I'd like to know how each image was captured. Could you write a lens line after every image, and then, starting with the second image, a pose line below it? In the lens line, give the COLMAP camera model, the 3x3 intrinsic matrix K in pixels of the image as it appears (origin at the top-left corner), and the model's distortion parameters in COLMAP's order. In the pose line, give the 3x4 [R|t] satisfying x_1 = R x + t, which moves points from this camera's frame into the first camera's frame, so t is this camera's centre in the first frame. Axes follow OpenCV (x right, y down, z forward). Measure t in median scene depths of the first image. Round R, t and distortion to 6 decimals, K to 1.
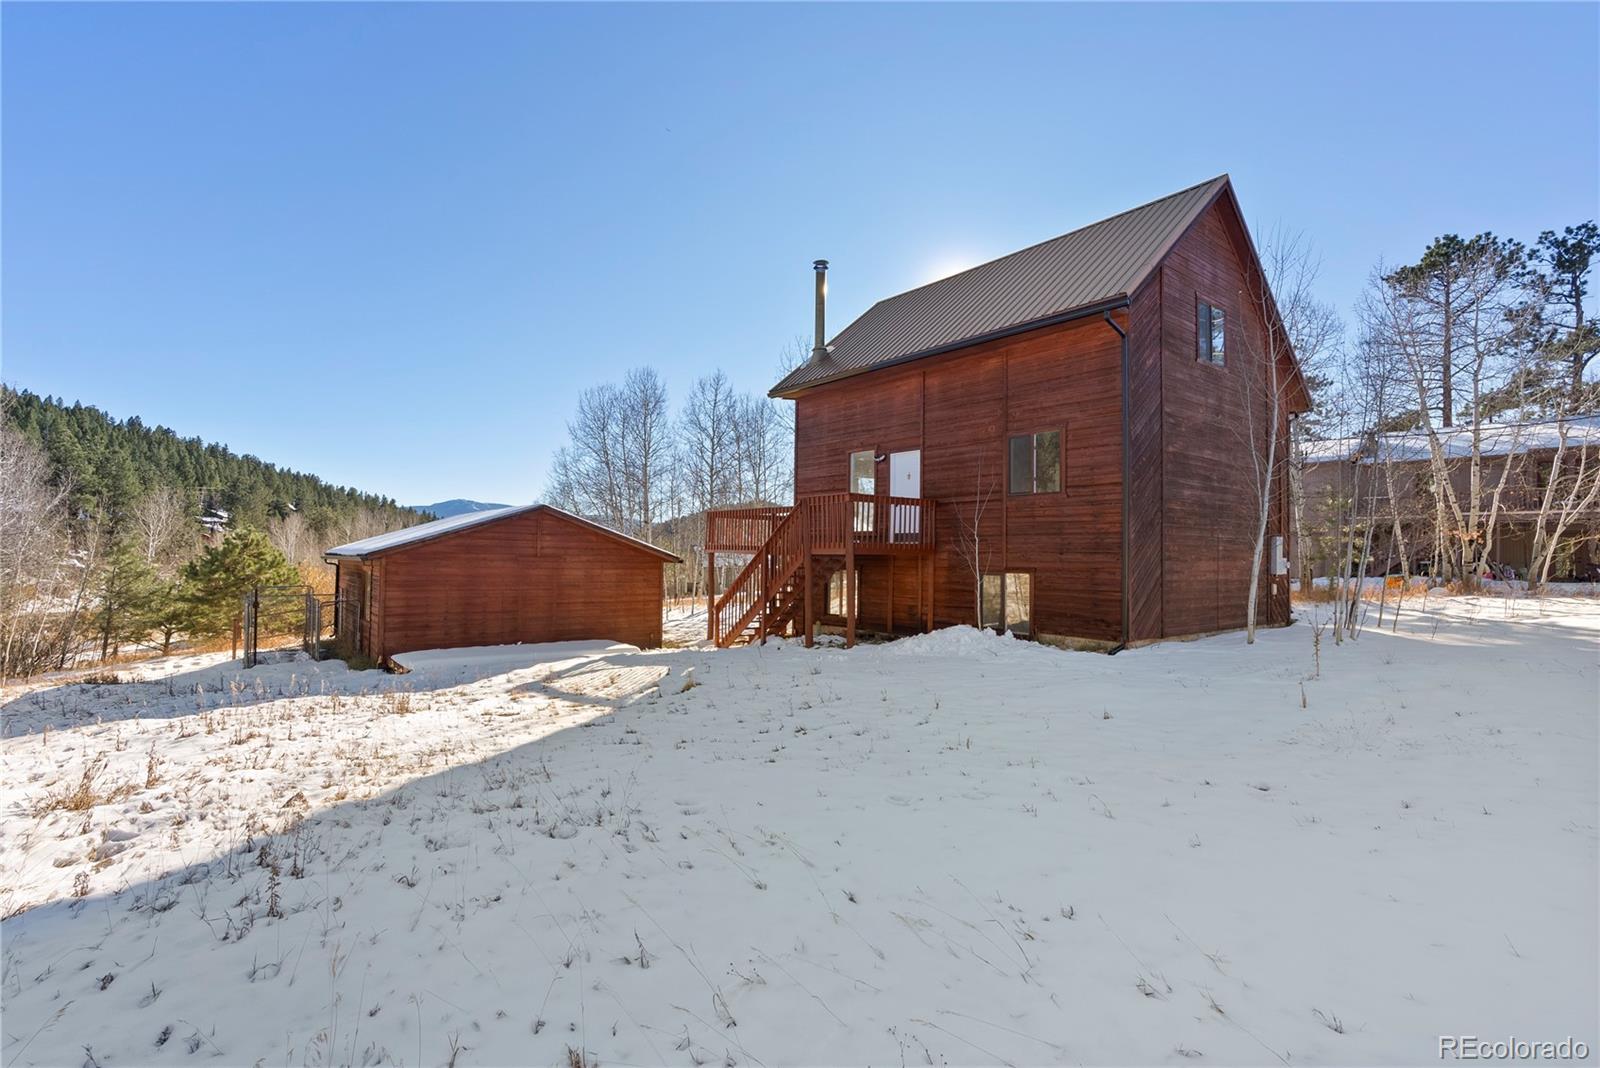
lens RADIAL K [[735.6, 0, 796.7], [0, 735.6, 524.6], [0, 0, 1]] dist [-0.002839, -0.000257]
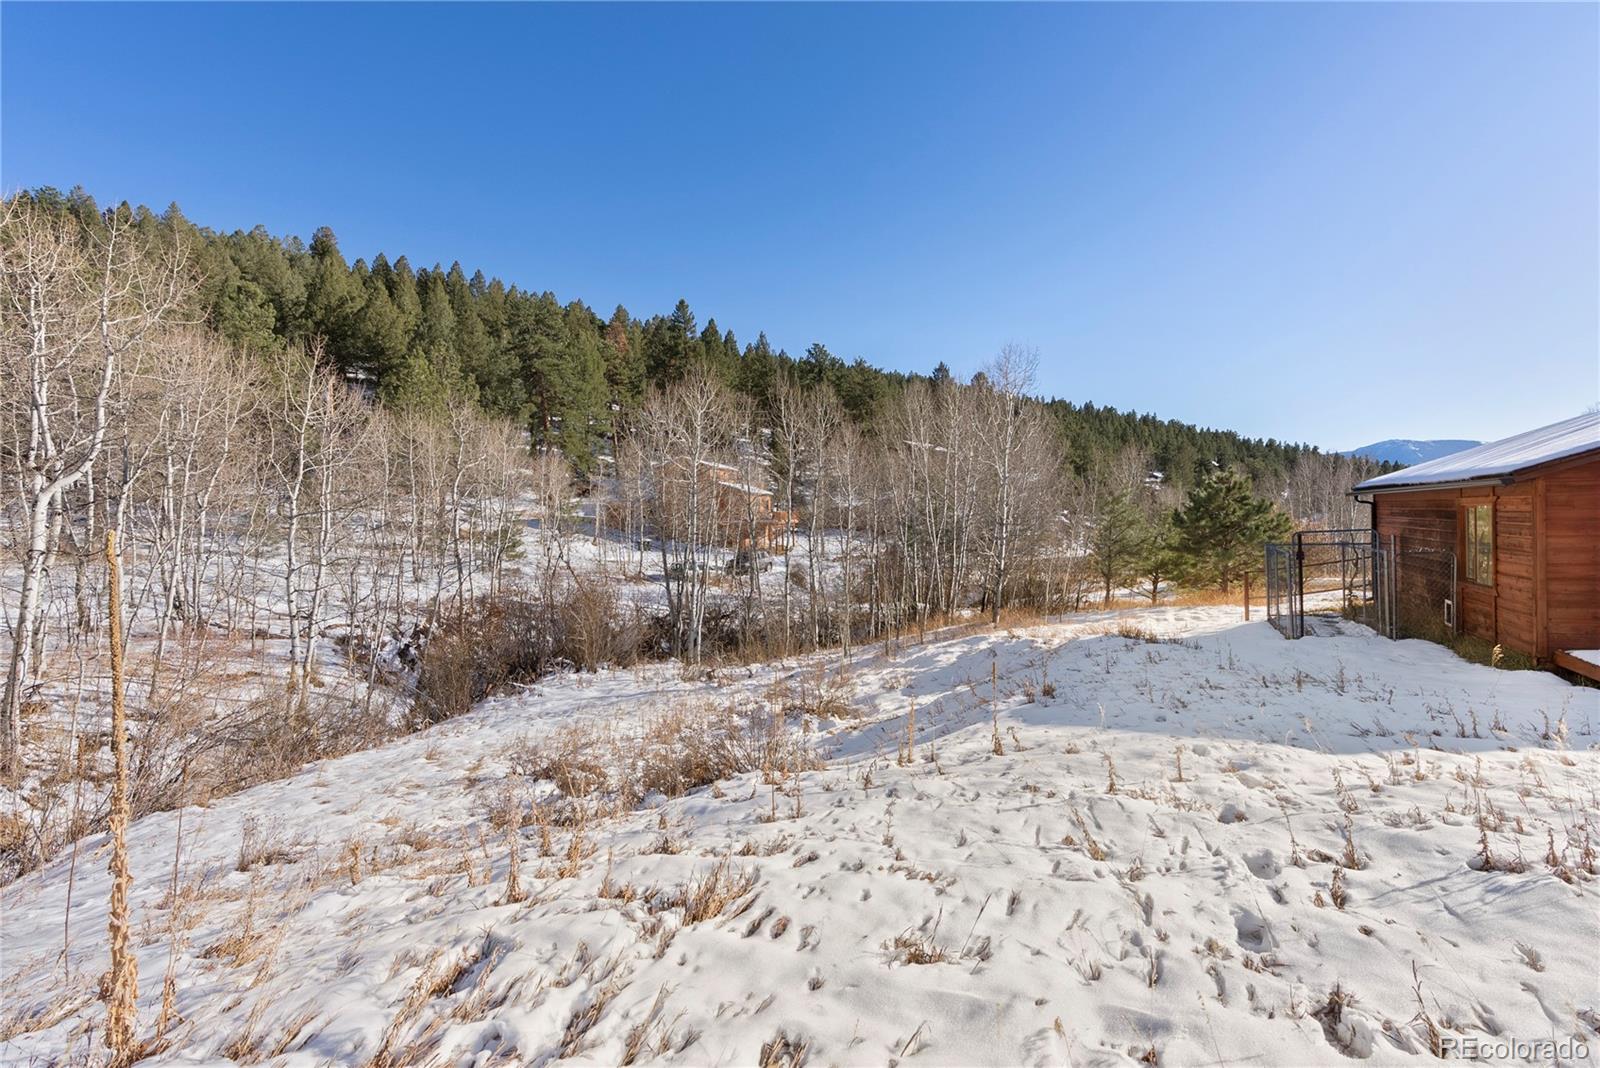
lens RADIAL K [[735.6, 0, 796.7], [0, 735.6, 524.6], [0, 0, 1]] dist [-0.002839, -0.000257]
pose [[0.436872, -0.012353, -0.899439, -0.180962], [0.069152, 0.997408, 0.019889, 0.017888], [0.896862, -0.070888, 0.436594, 0.138199]]
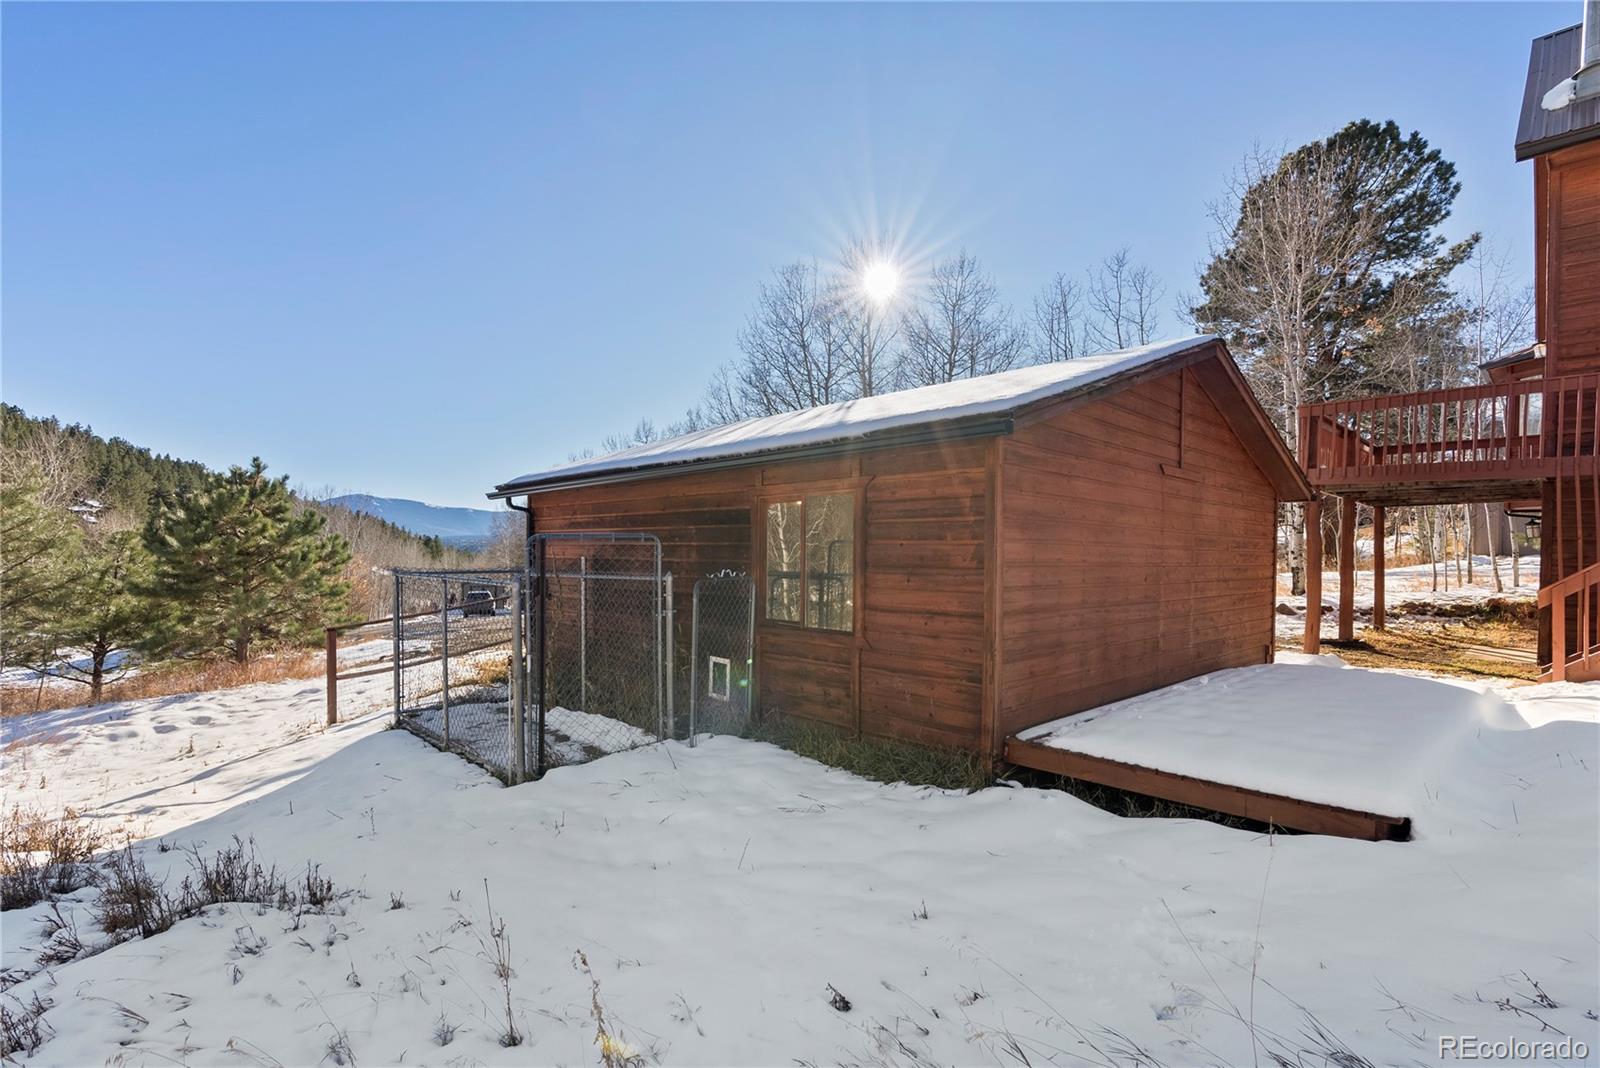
lens RADIAL K [[742.9, 0, 805.9], [0, 742.9, 558.7], [0, 0, 1]] dist [0.002098, 0.000597]
pose [[0.994620, -0.003477, 0.103536, -0.407295], [-0.001963, 0.998625, 0.052395, 0.049189], [-0.103576, -0.052316, 0.993245, 0.410388]]
